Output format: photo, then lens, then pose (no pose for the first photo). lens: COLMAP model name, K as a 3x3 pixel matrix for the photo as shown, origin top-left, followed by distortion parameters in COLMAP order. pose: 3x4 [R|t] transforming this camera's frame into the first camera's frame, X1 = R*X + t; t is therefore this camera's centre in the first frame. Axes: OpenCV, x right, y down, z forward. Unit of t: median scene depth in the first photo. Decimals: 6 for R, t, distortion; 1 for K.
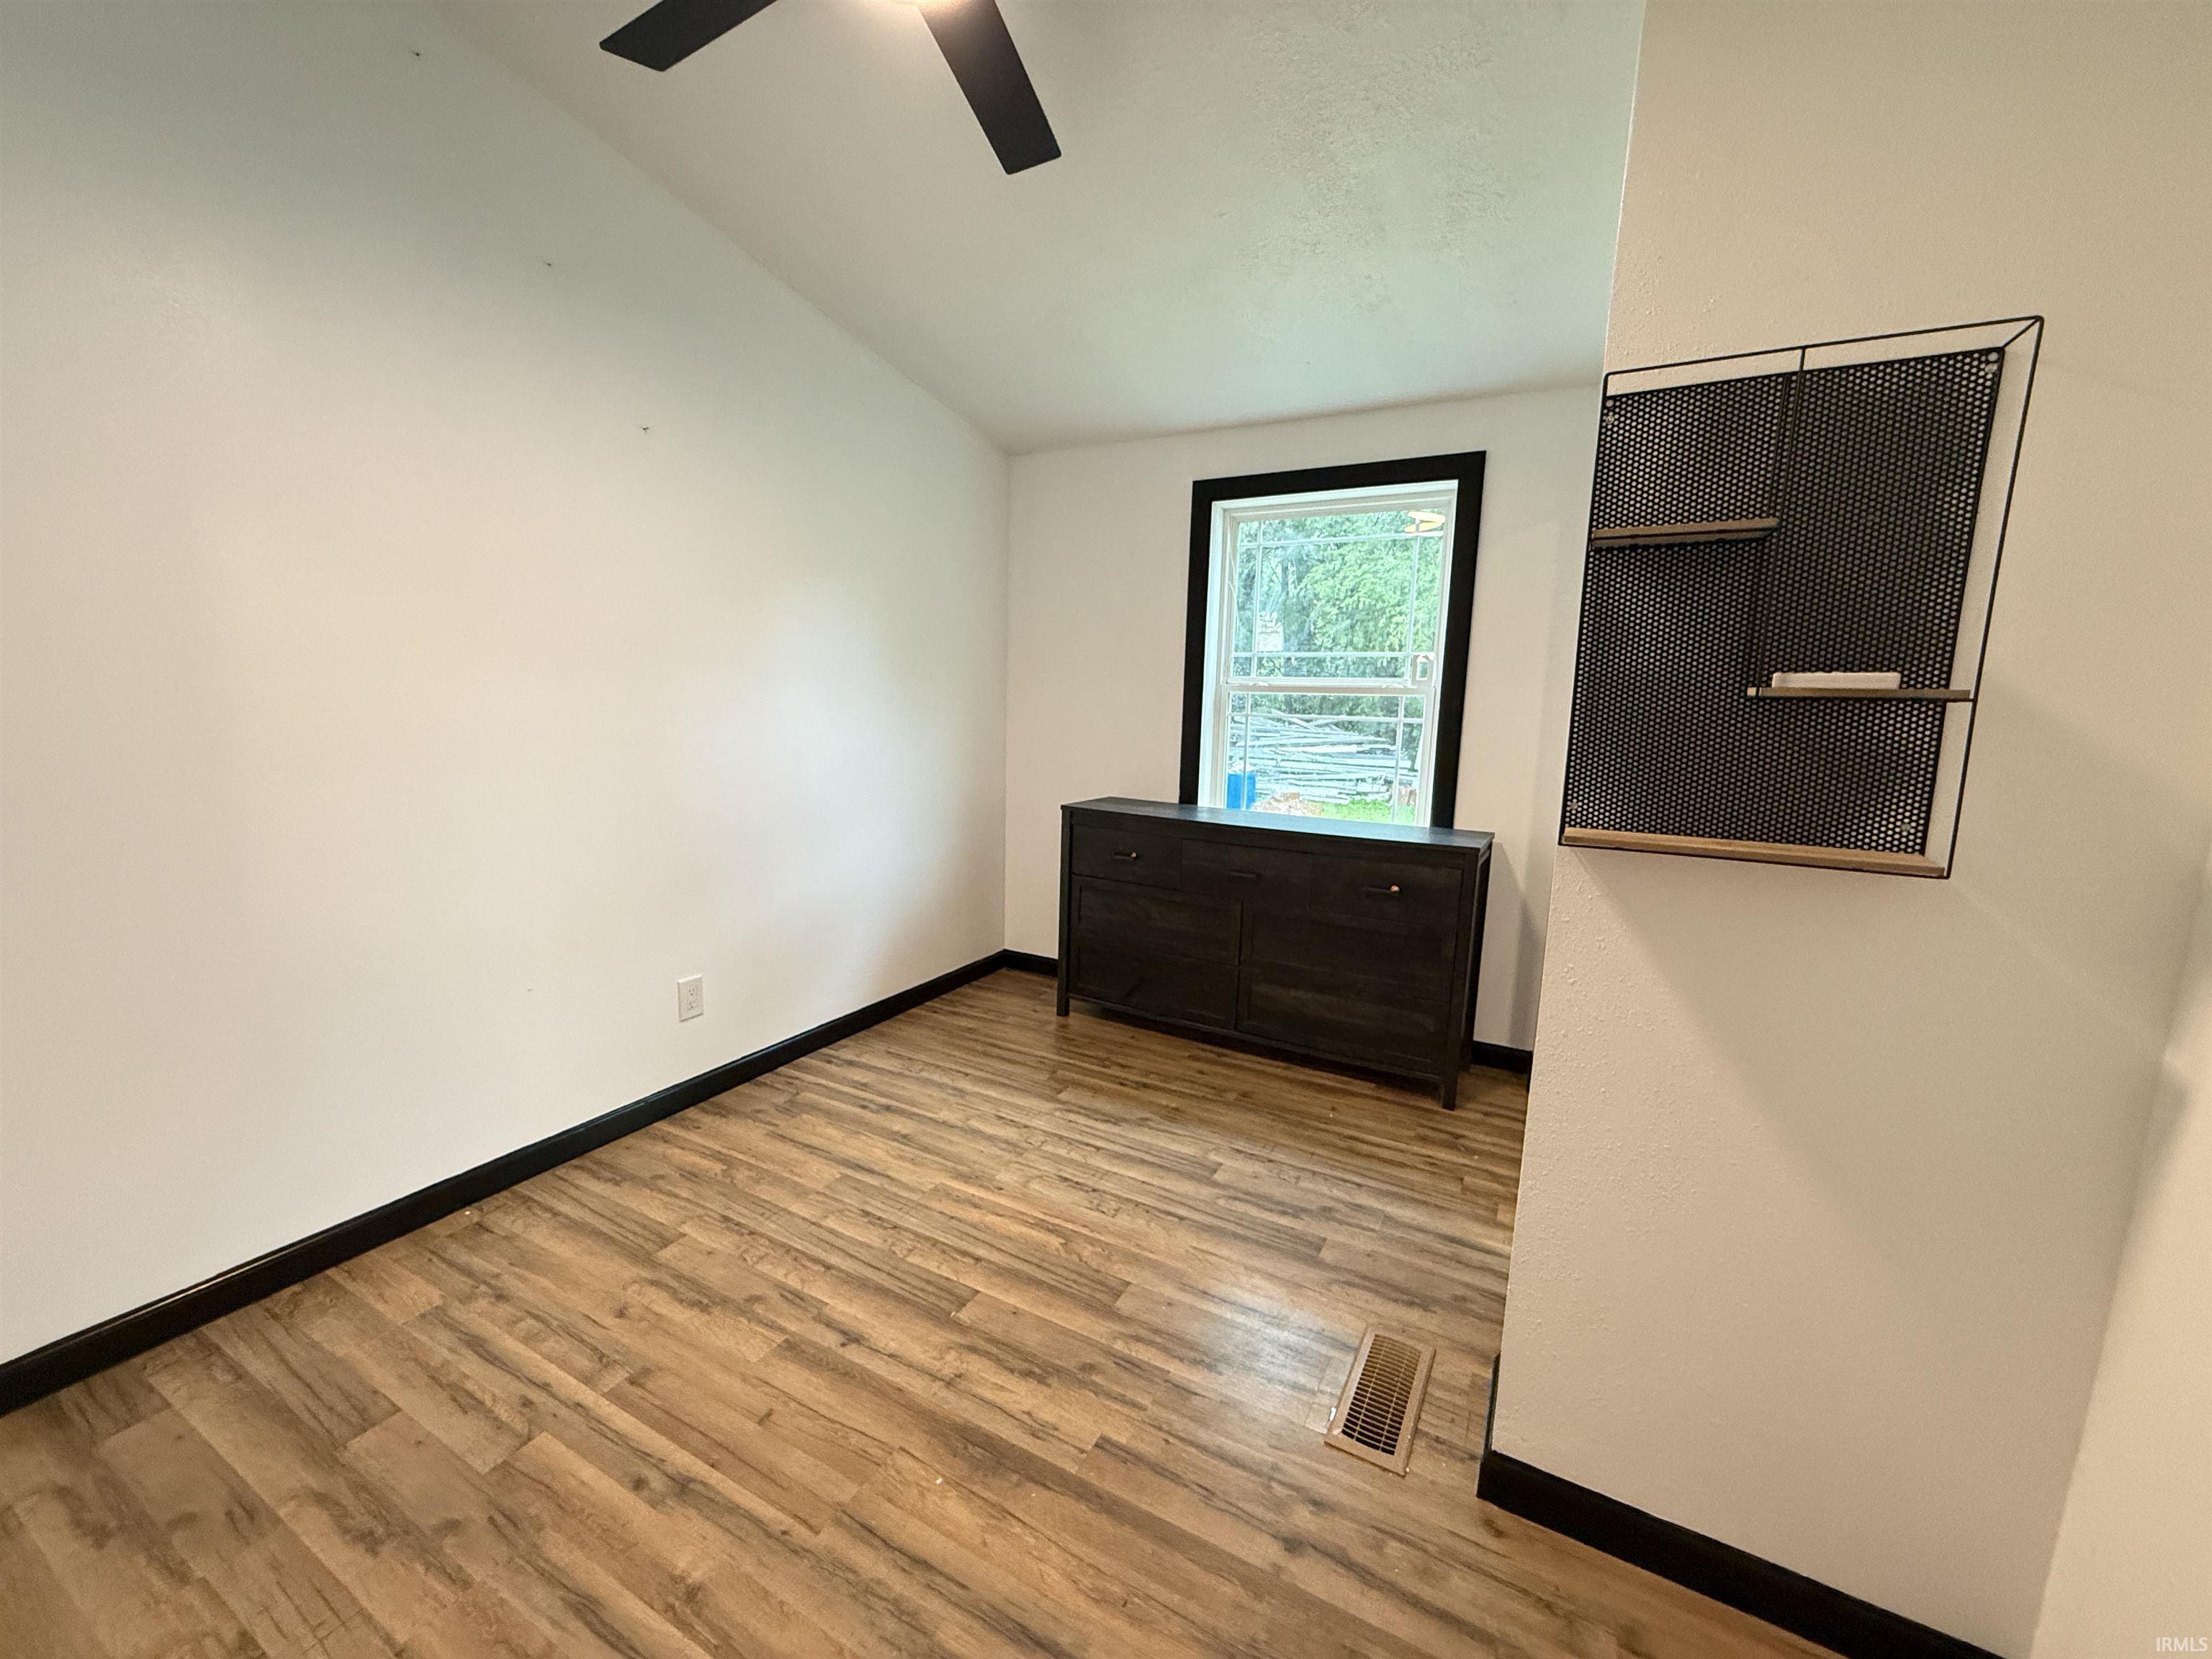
lens RADIAL K [[887.9, 0, 1088.2], [0, 887.9, 819.9], [0, 0, 1]] dist [-0.000753, 0.000589]
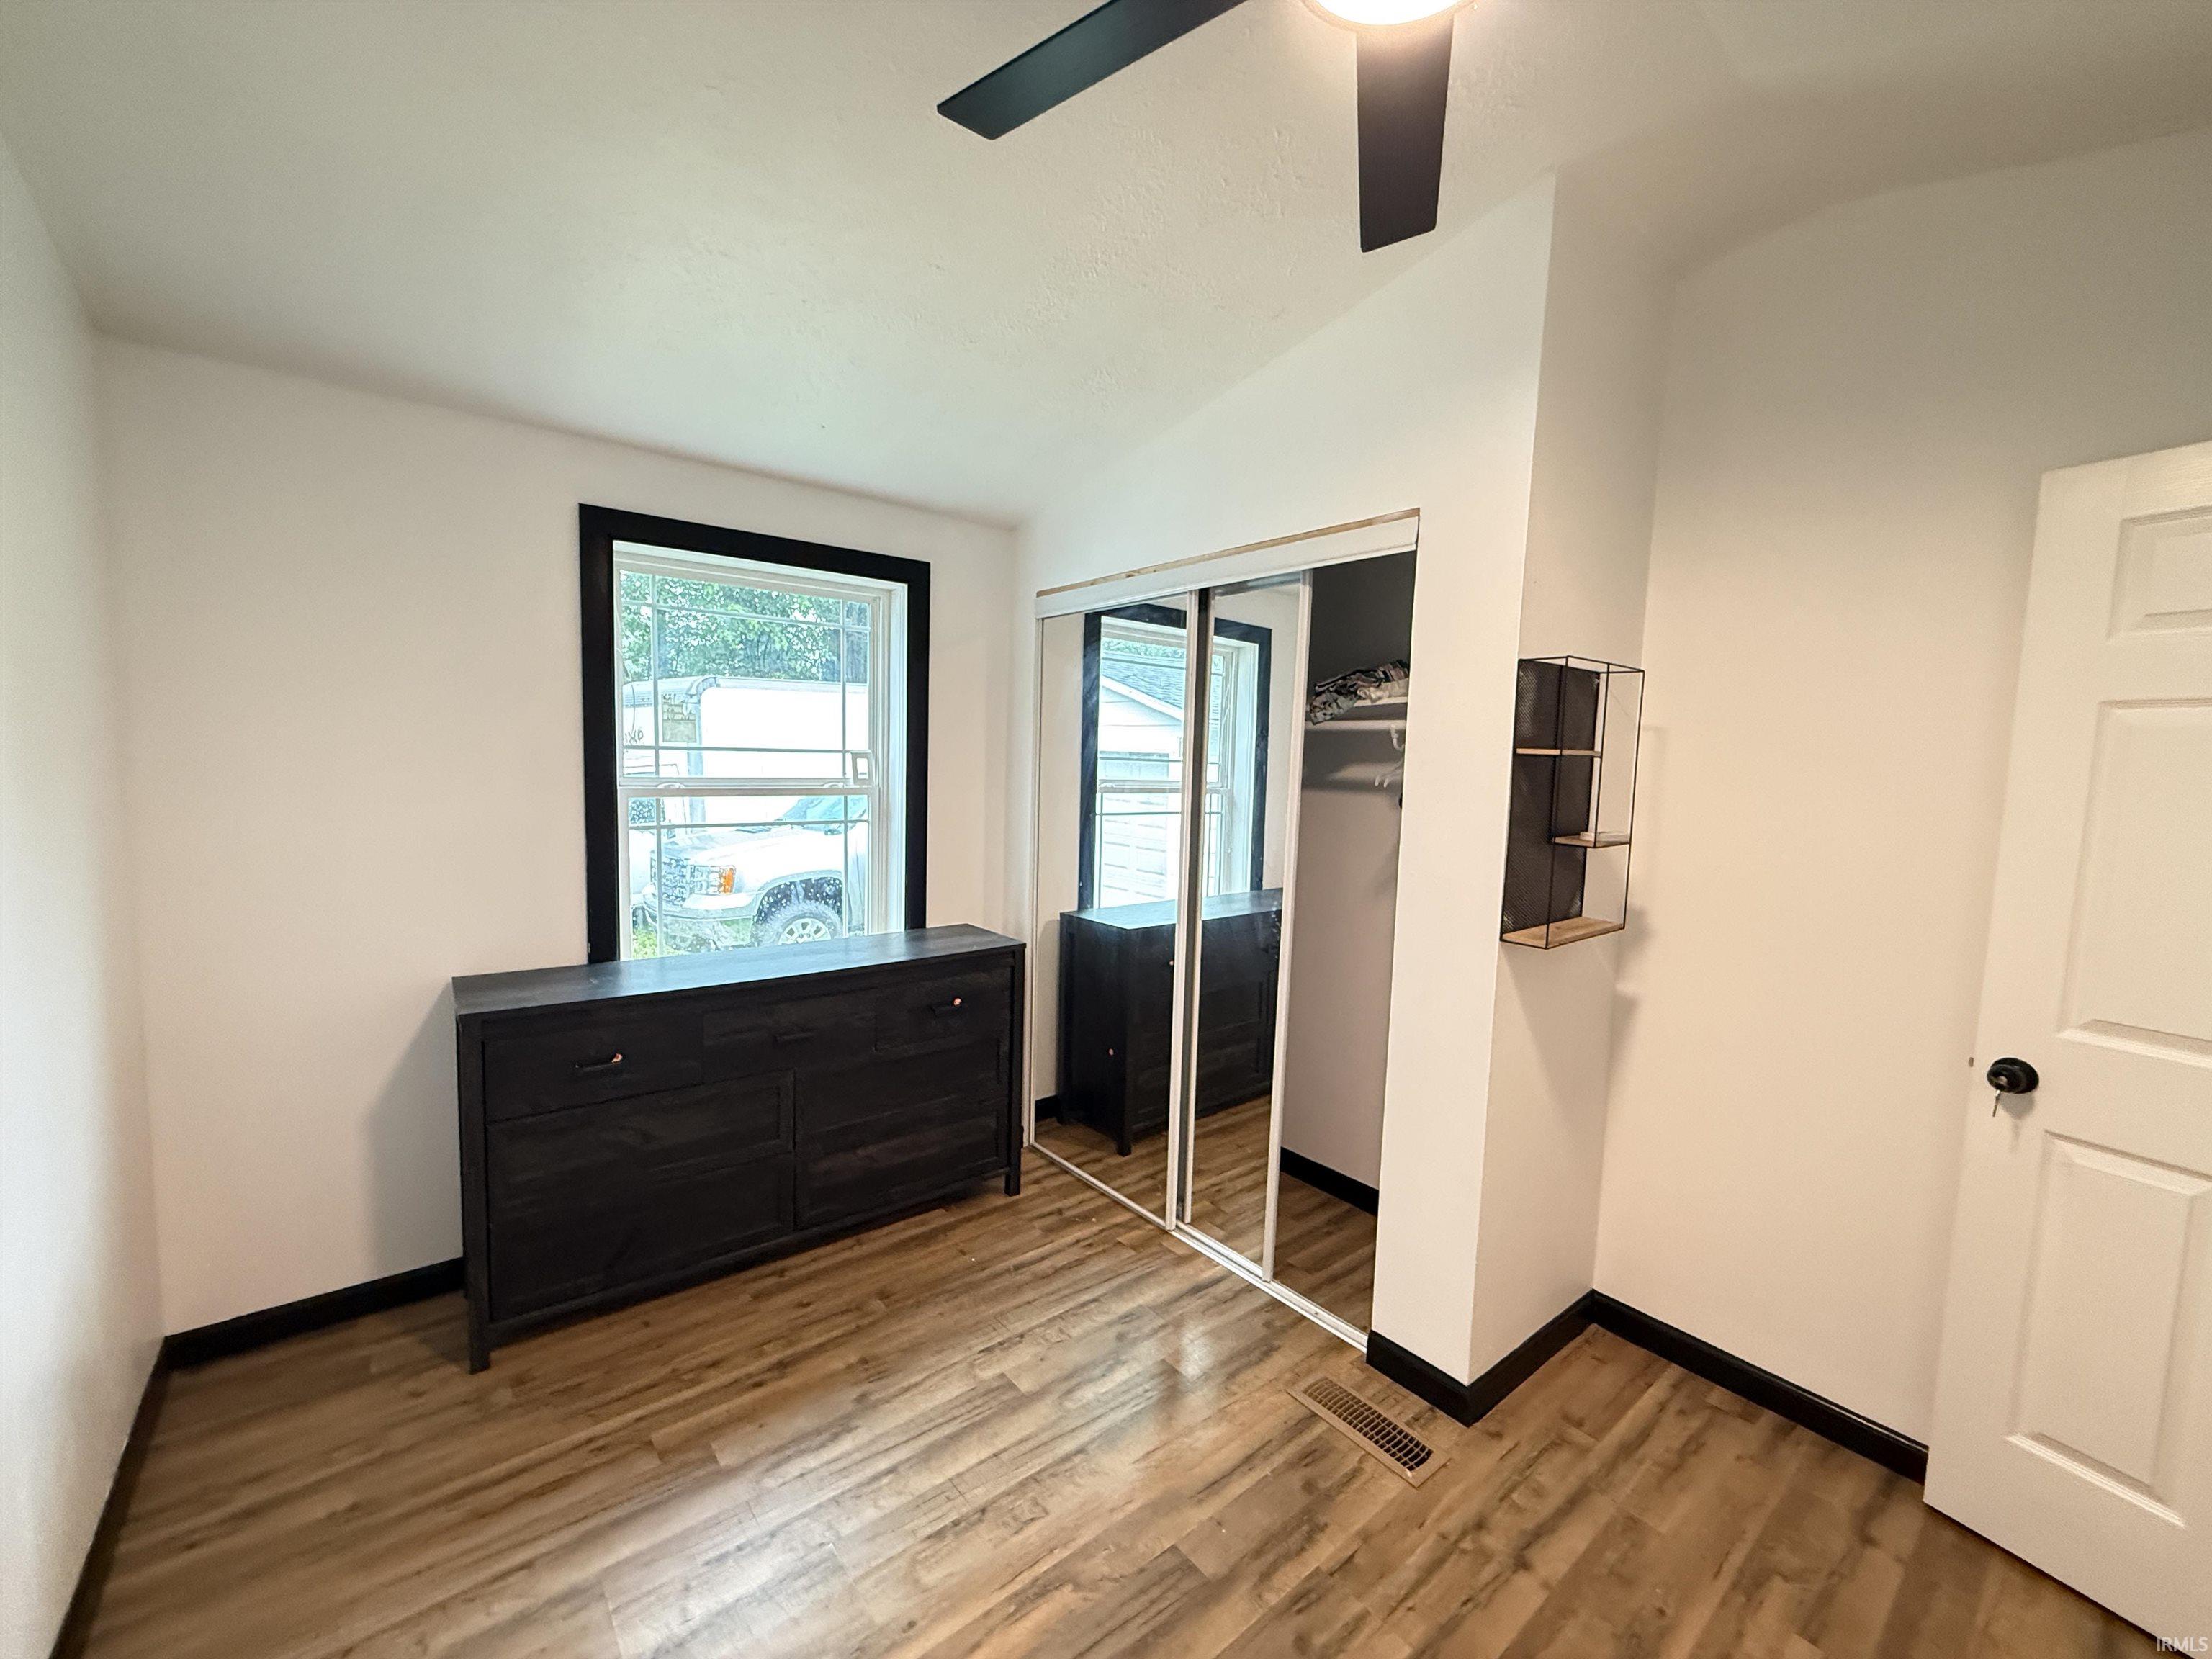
lens RADIAL K [[887.9, 0, 1096.7], [0, 887.9, 825.9], [0, 0, 1]] dist [-0.000753, 0.000589]
pose [[0.370442, -0.088004, 0.924677, -0.486503], [0.111619, 0.992505, 0.049743, -0.147074], [-0.922124, 0.084785, 0.377489, 0.474591]]
